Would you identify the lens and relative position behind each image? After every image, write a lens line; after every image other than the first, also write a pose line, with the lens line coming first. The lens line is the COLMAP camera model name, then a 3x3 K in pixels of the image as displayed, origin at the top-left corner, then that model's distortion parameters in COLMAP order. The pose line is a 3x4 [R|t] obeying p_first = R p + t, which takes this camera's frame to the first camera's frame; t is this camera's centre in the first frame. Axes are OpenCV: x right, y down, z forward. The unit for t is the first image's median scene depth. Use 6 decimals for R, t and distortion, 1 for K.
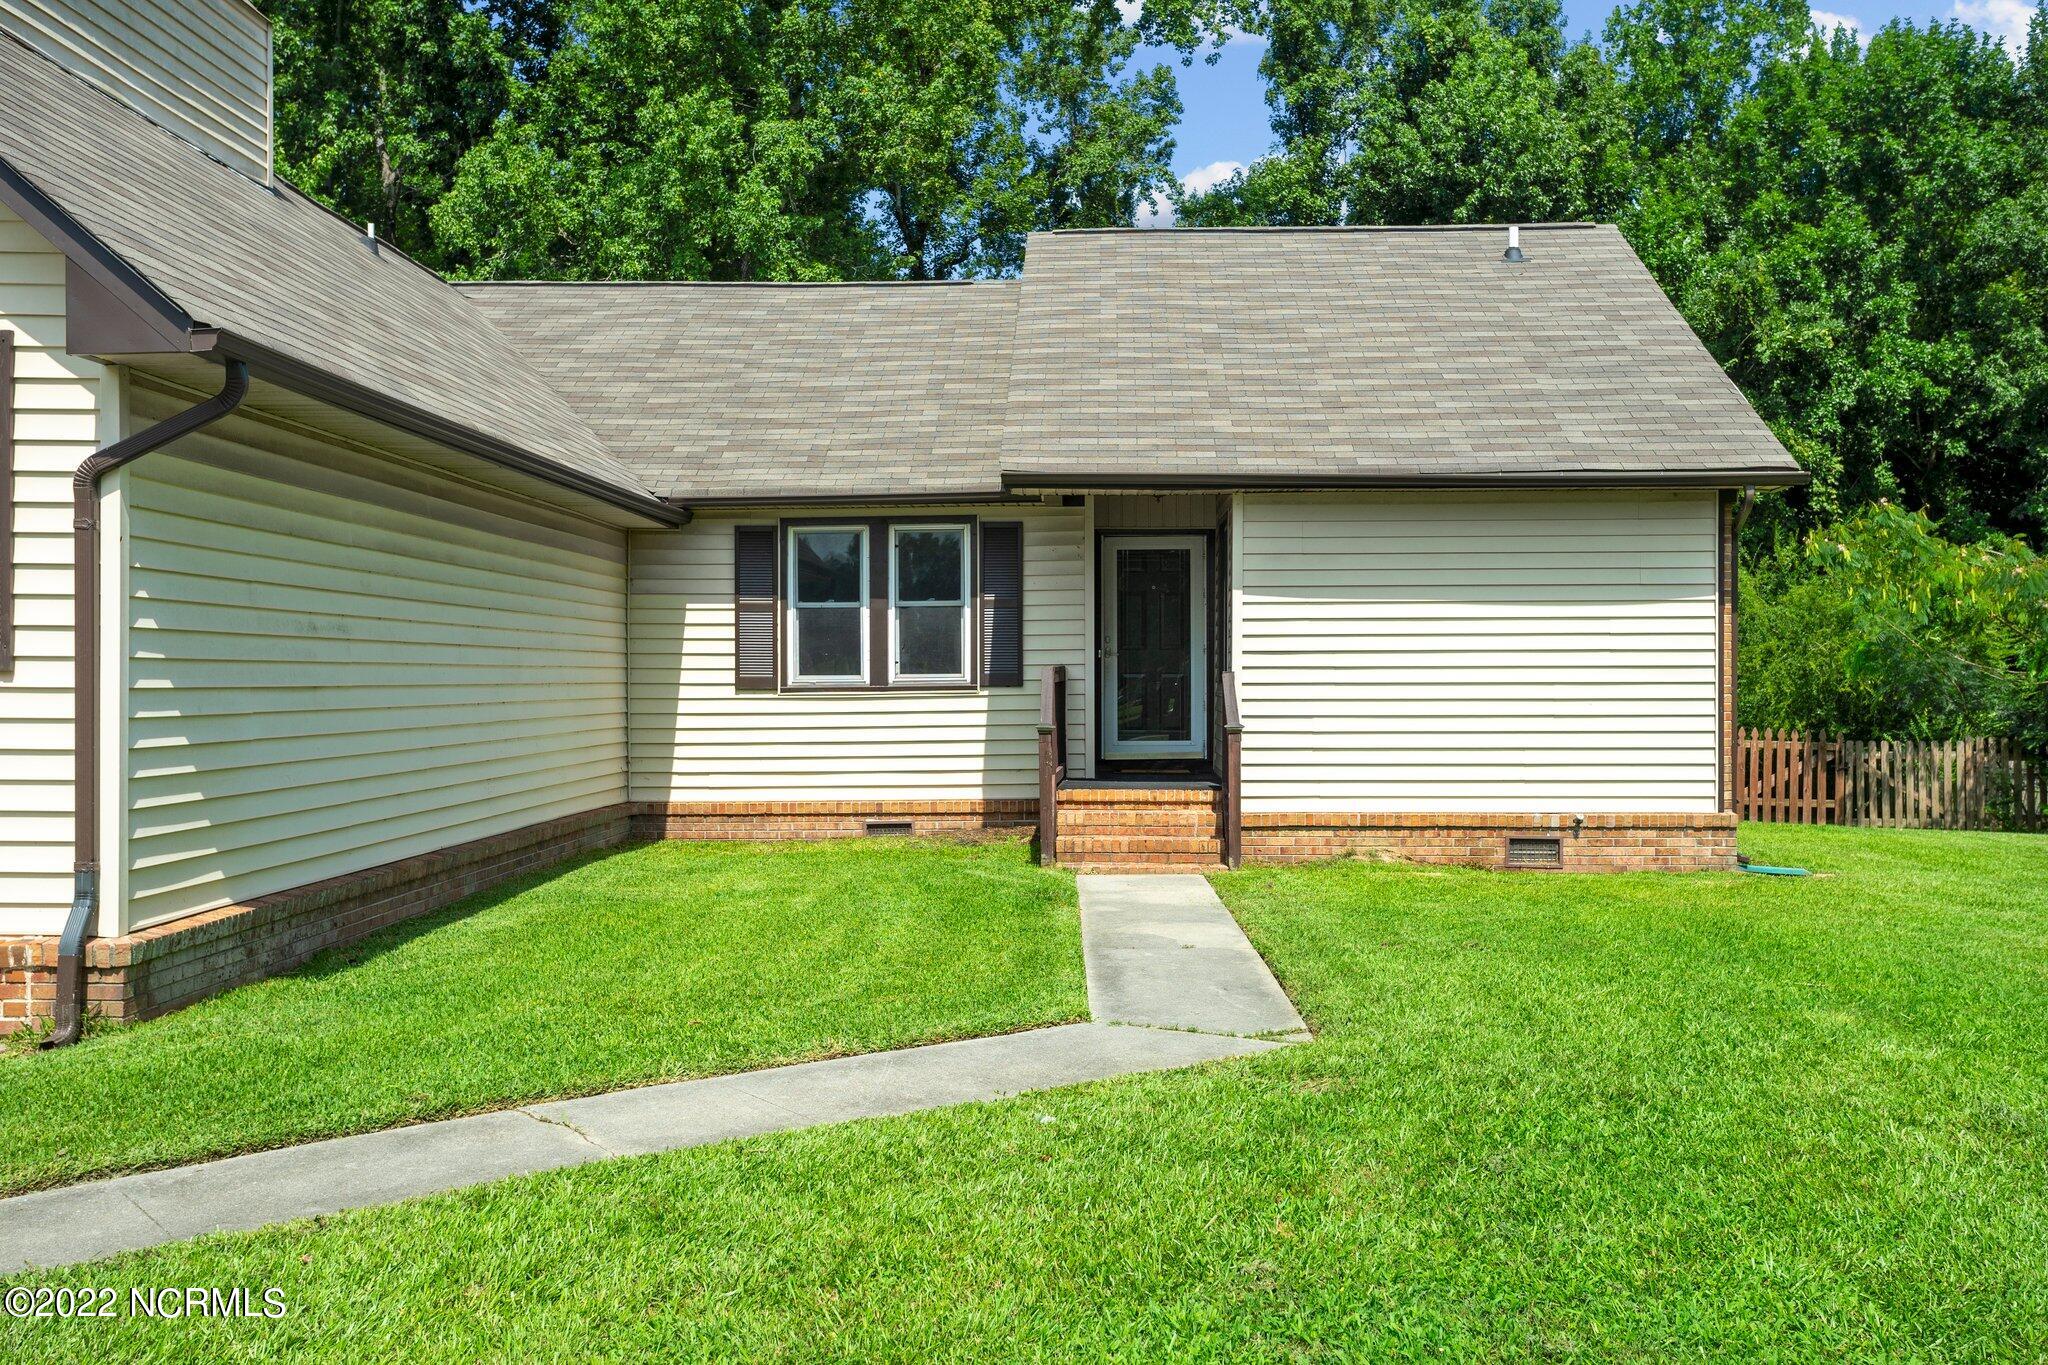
lens RADIAL K [[1922.7, 0, 1024.0], [0, 1922.7, 682.5], [0, 0, 1]] dist [-0.052754, 0.226080]
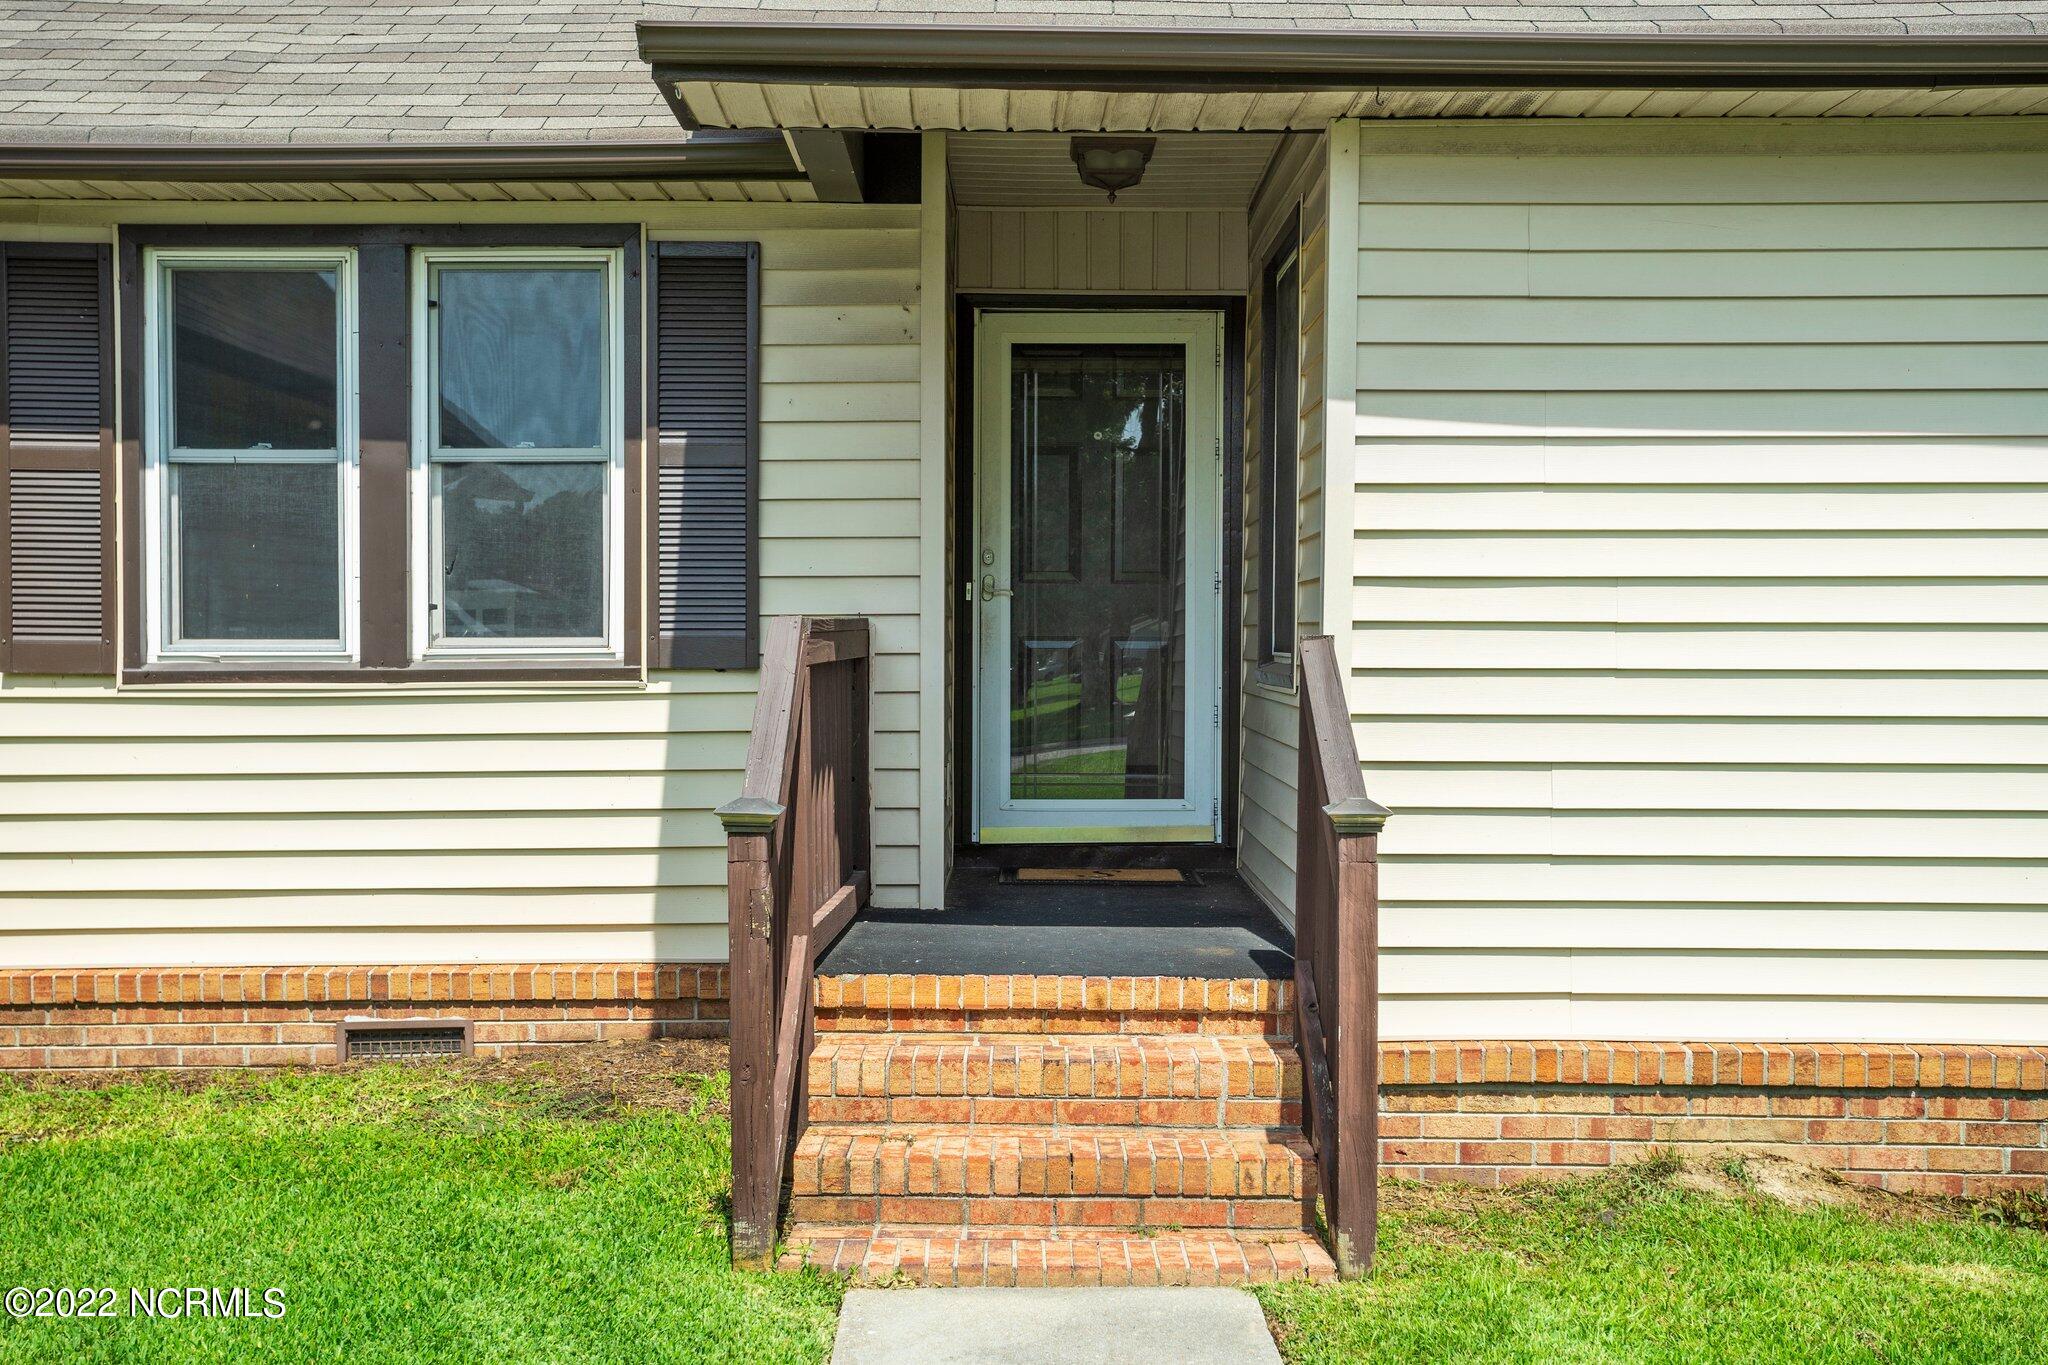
lens RADIAL K [[2211.8, 0, 1024.0], [0, 2211.8, 682.5], [0, 0, 1]] dist [-0.012183, 0.177625]
pose [[0.999319, 0.005097, 0.036549, 0.037211], [-0.005647, 0.999872, 0.014953, -0.002676], [-0.036468, -0.015149, 0.999220, 0.566891]]
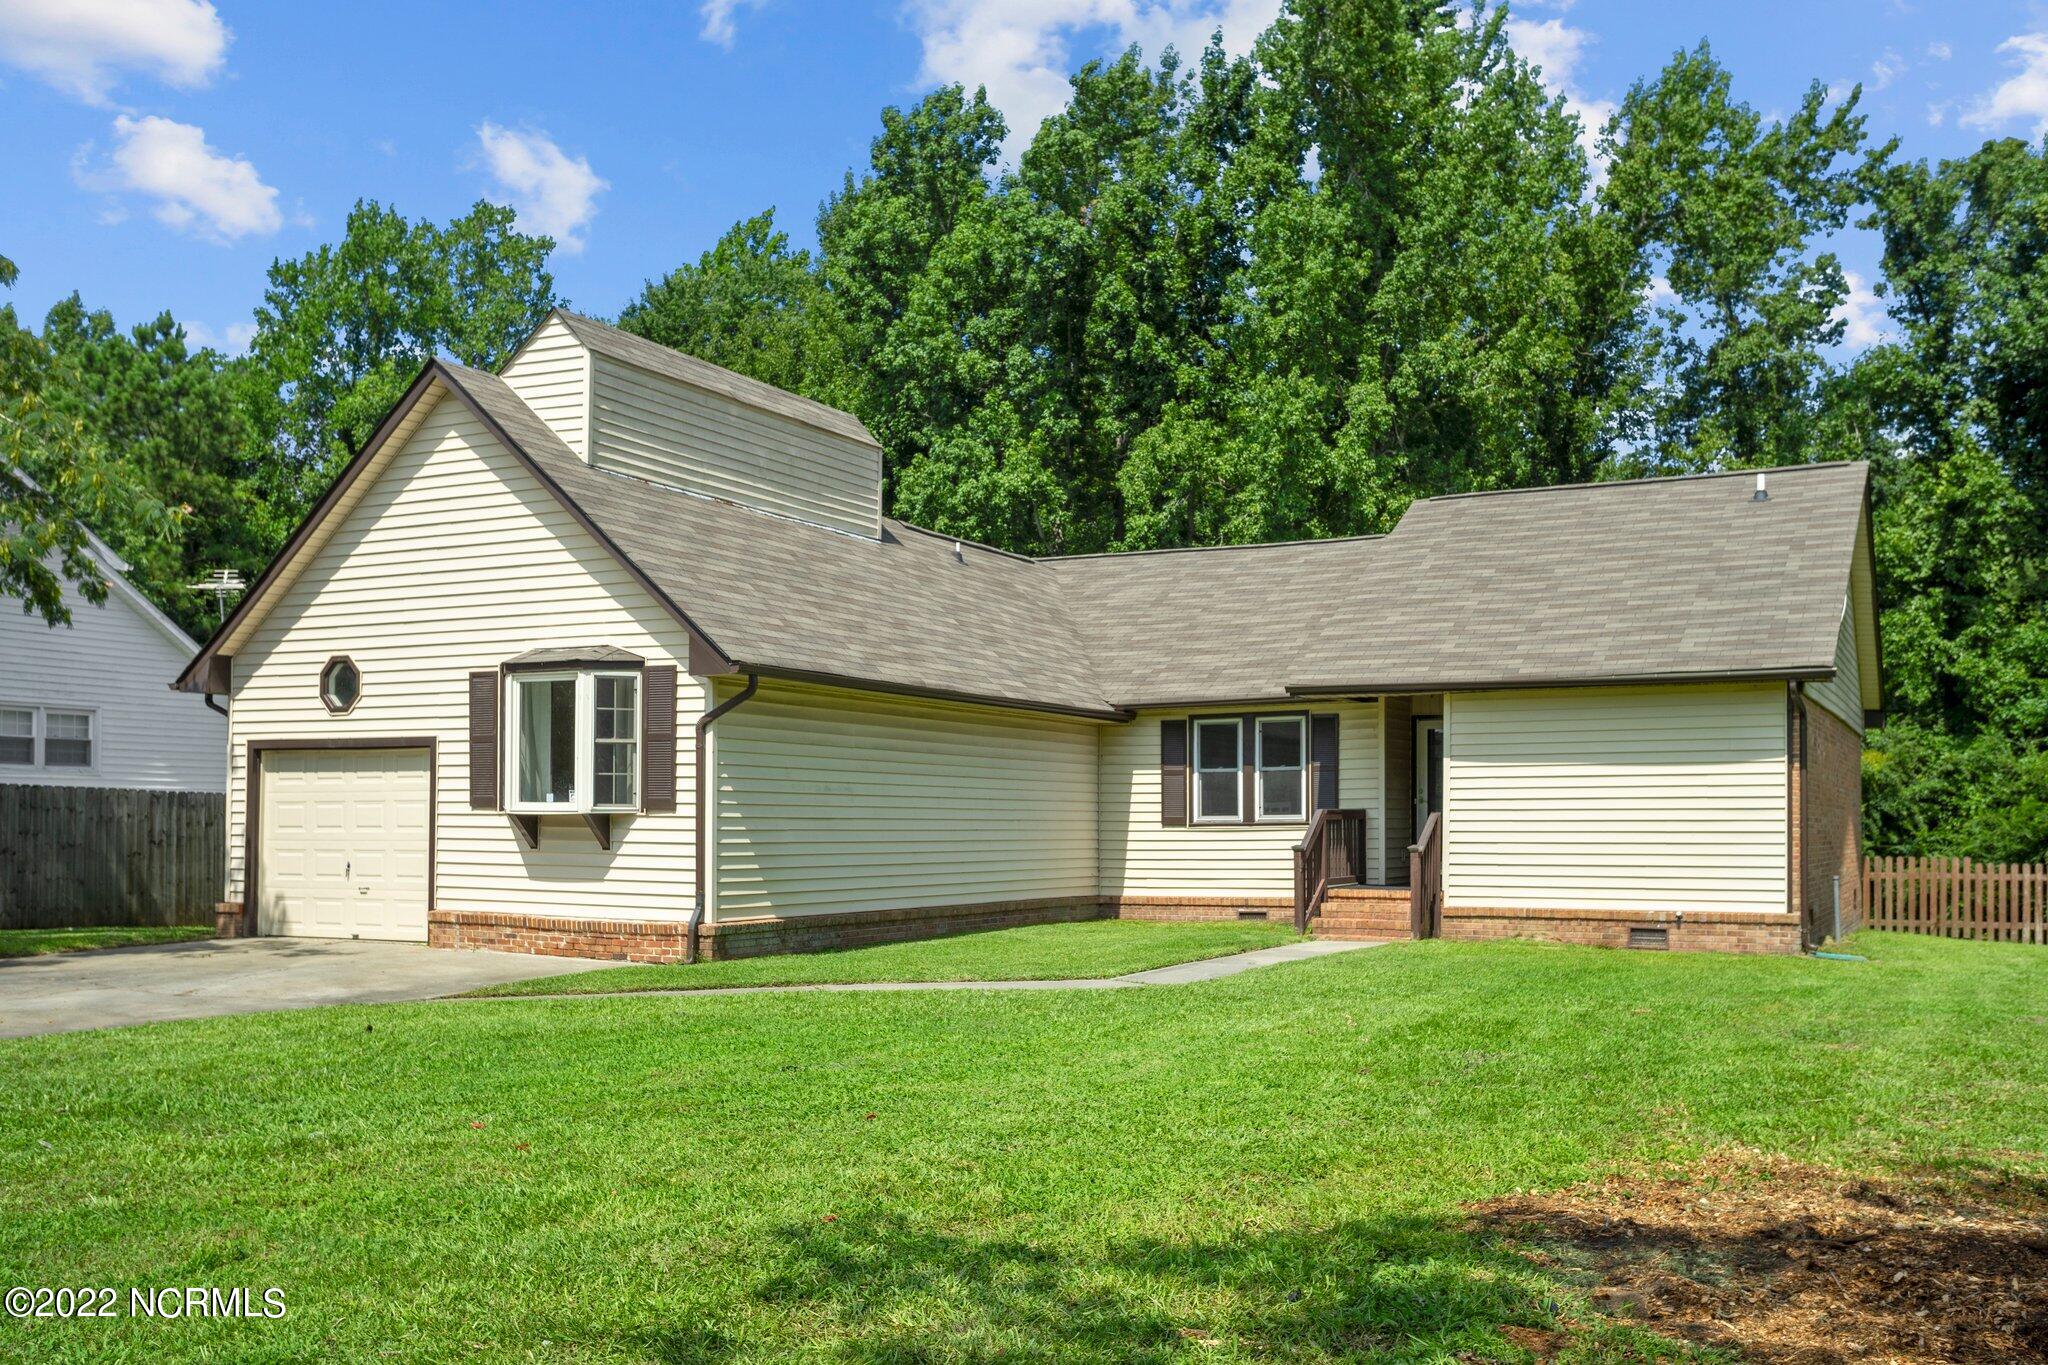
lens RADIAL K [[1846.0, 0, 1023.4], [0, 1846.0, 841.2], [0, 0, 1]] dist [-0.010904, -0.005908]
pose [[0.900507, 0.005238, -0.434809, 0.414382], [-0.003540, 0.999983, 0.004715, 0.010372], [0.434826, -0.002707, 0.900510, -0.417170]]
